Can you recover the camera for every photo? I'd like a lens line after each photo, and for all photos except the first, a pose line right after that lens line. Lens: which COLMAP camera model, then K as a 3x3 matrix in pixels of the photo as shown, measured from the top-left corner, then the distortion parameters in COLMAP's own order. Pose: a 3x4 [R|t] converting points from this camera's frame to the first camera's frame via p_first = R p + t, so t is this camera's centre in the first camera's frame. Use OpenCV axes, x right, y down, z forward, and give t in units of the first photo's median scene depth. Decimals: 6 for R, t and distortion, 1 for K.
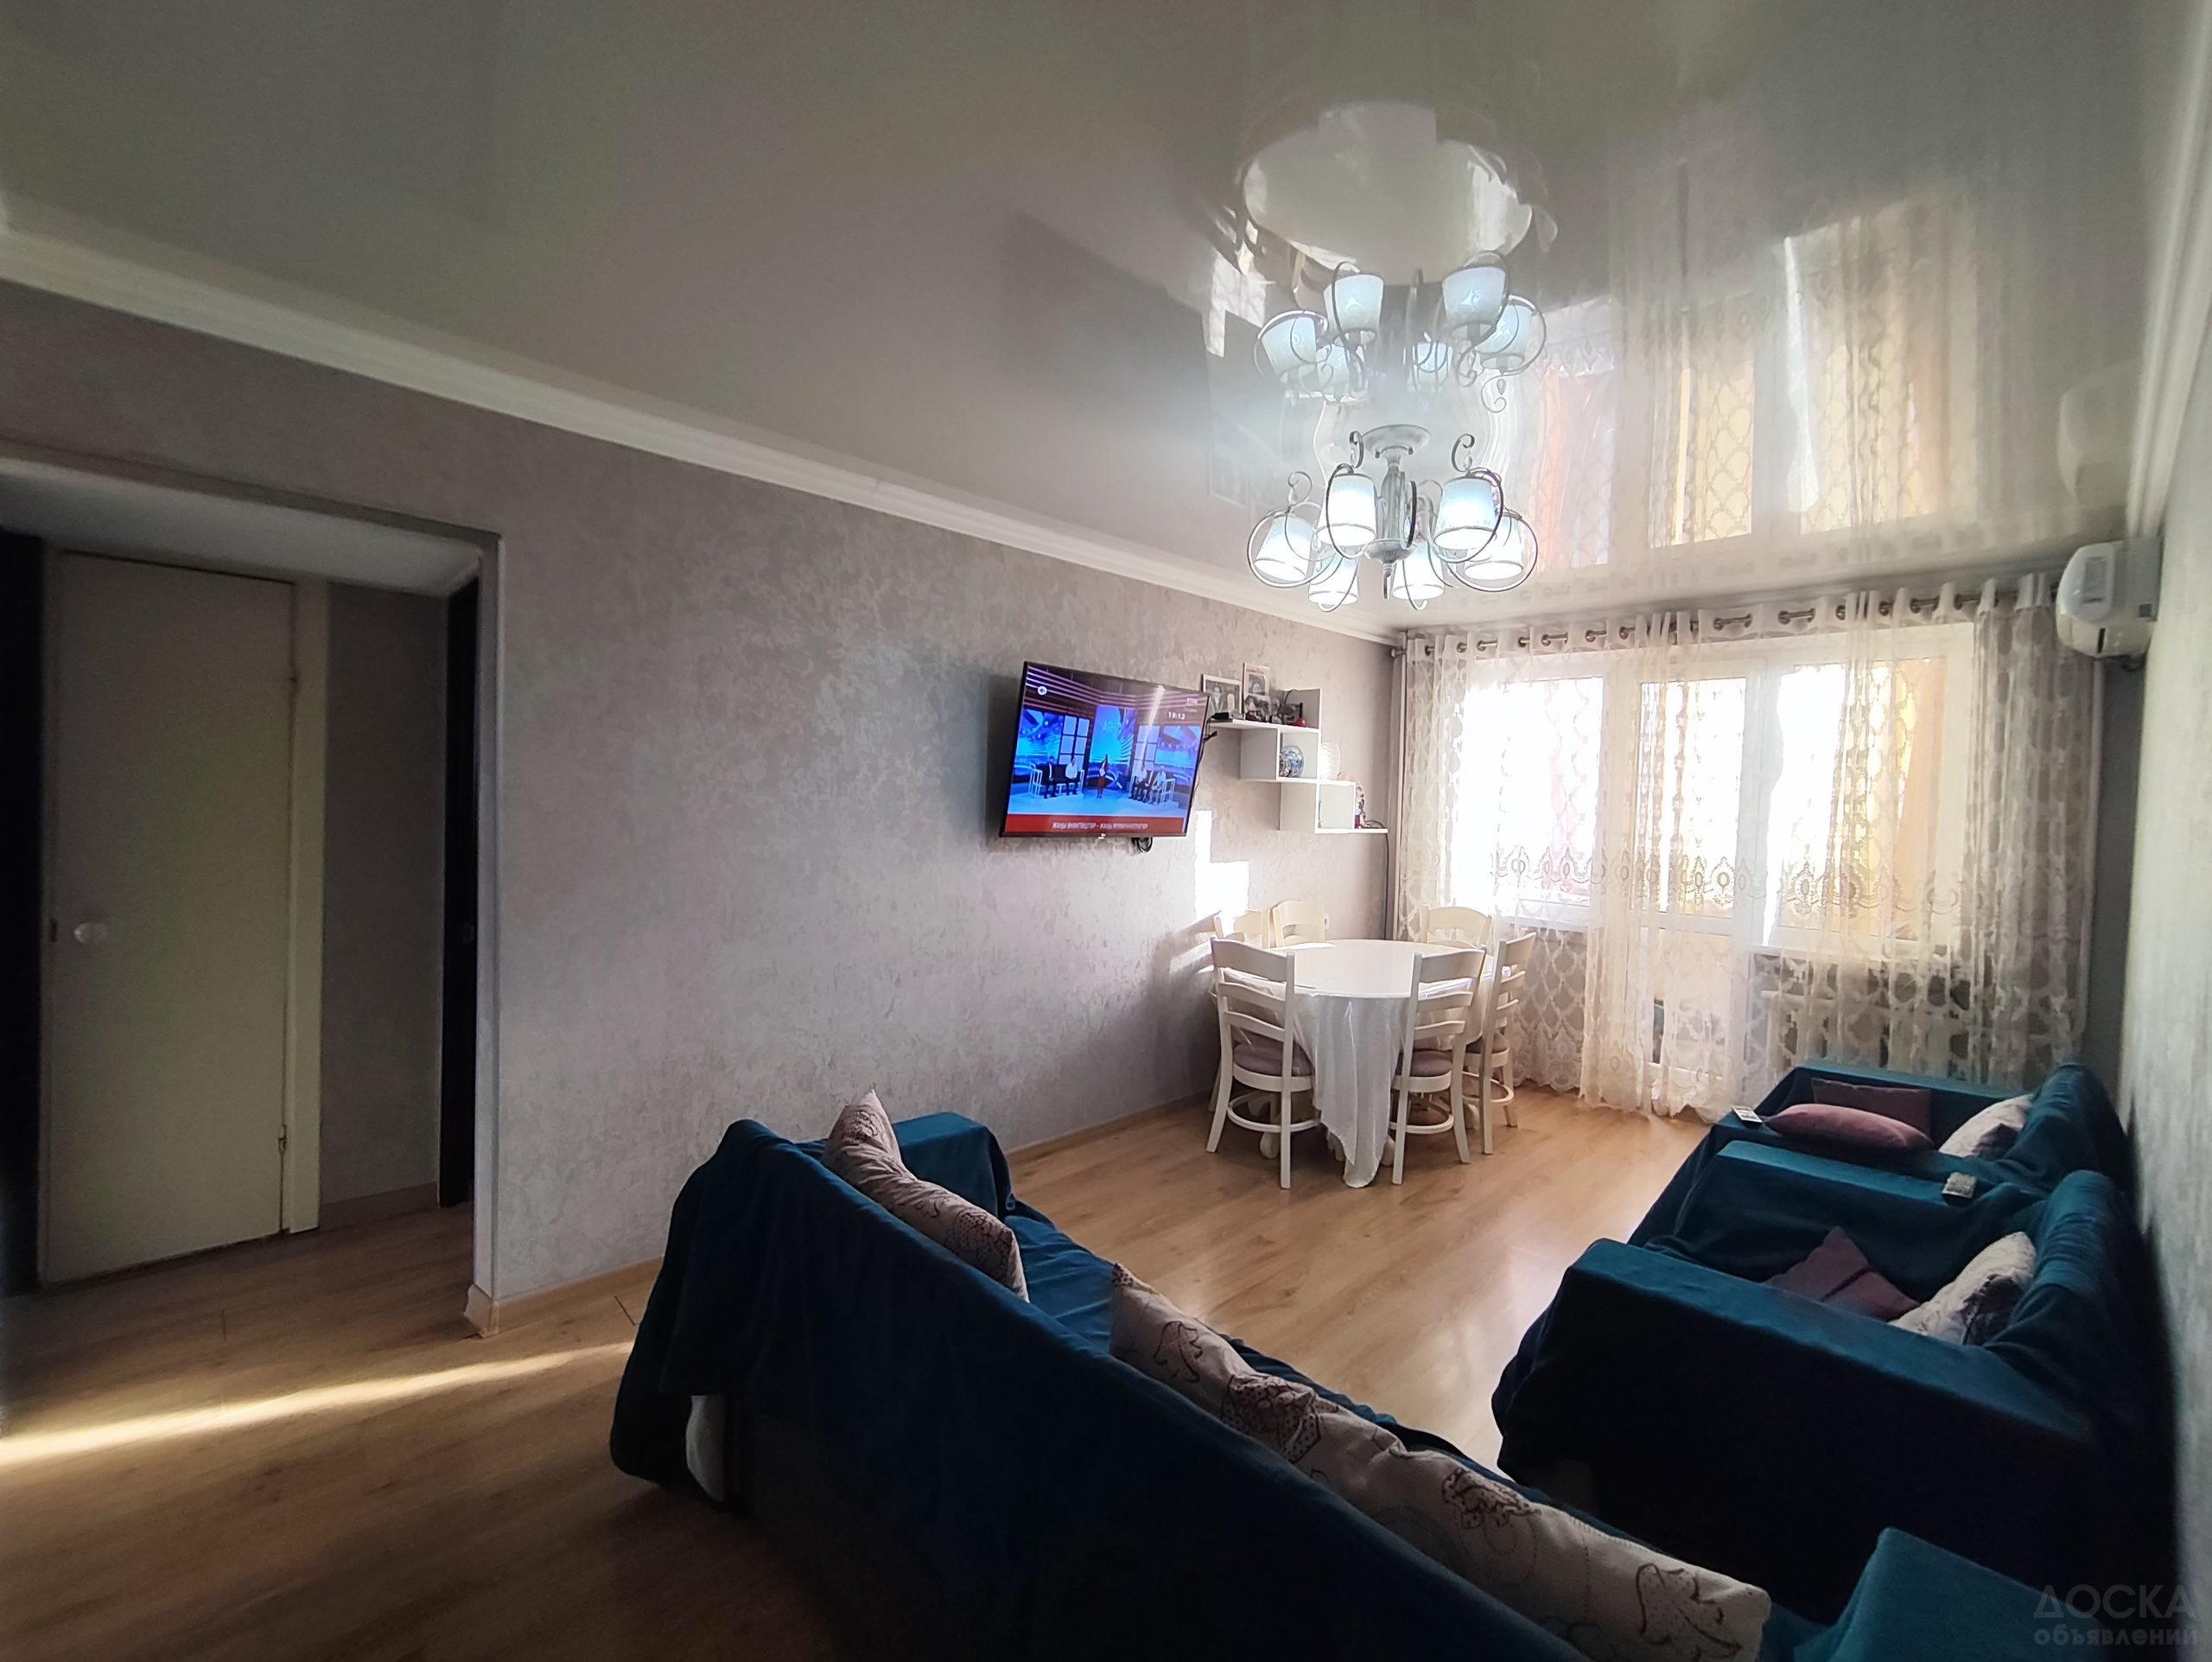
lens RADIAL K [[968.4, 0, 1106.0], [0, 968.4, 831.0], [0, 0, 1]] dist [0.000075, -0.000073]
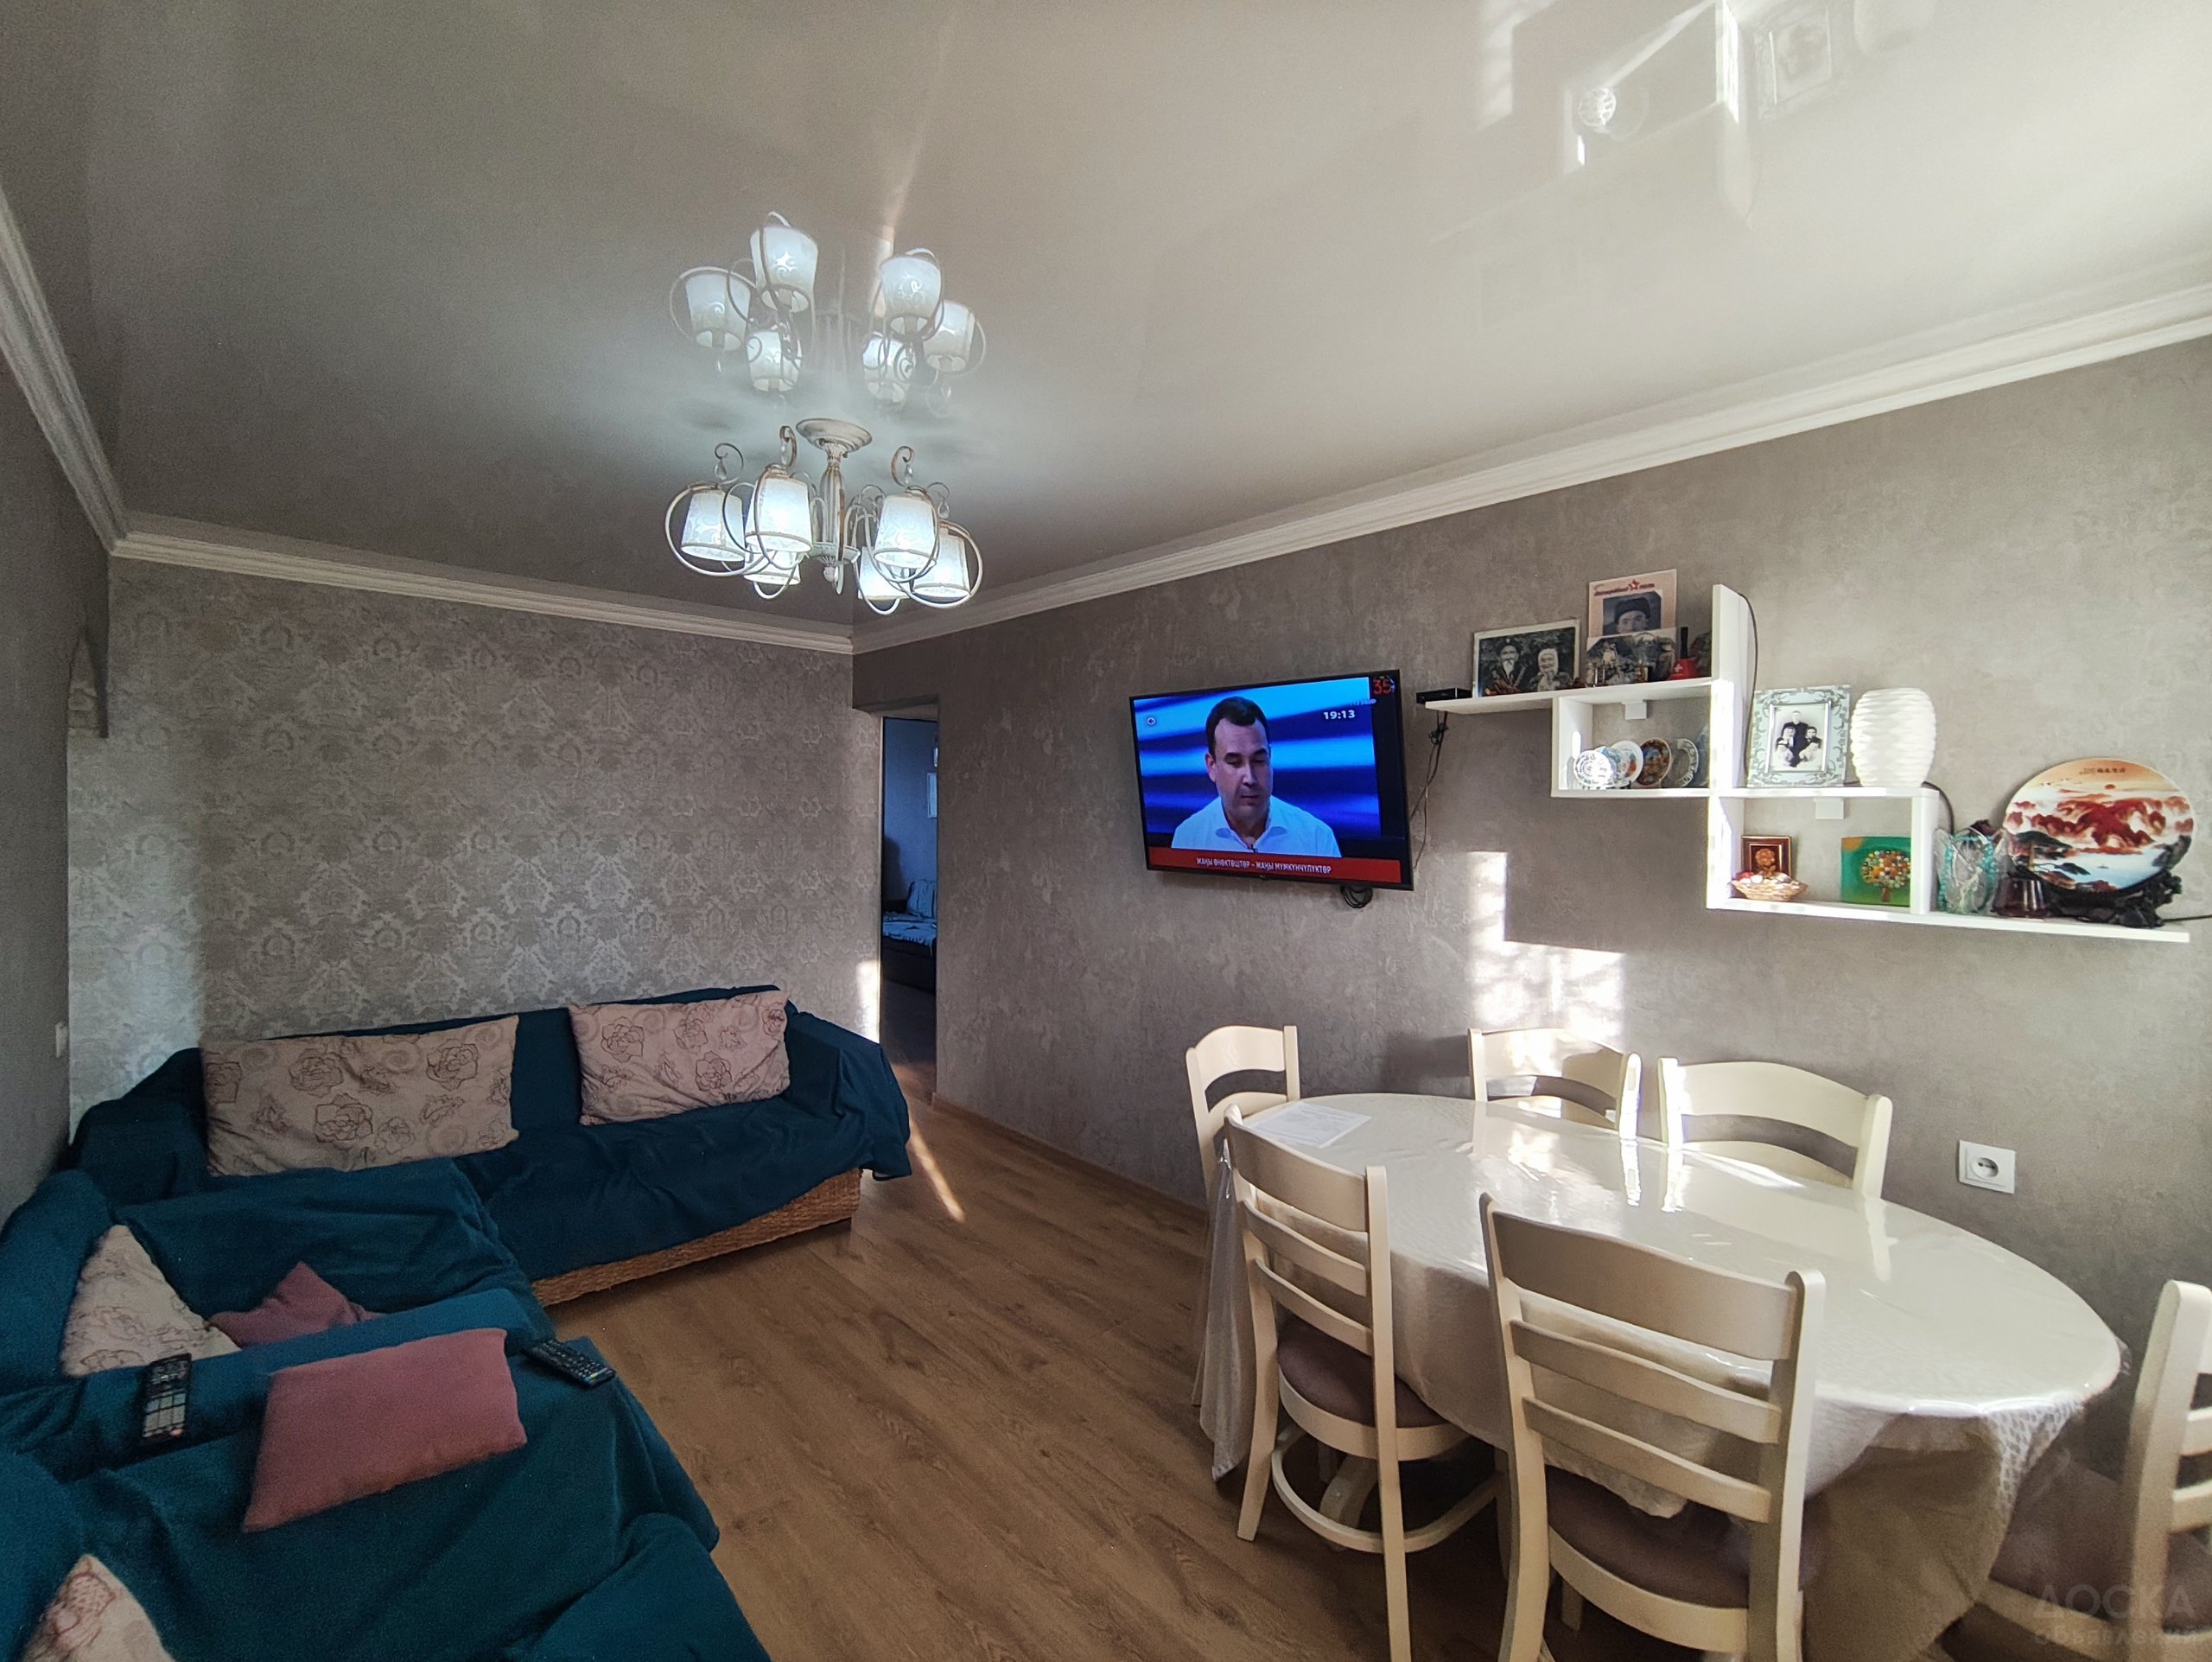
lens RADIAL K [[968.4, 0, 1106.0], [0, 968.4, 831.0], [0, 0, 1]] dist [0.000075, -0.000073]
pose [[-0.049205, -0.019514, -0.998598, 0.731616], [-0.049455, 0.998630, -0.017078, -0.012818], [0.997564, 0.048546, -0.050103, 0.799369]]
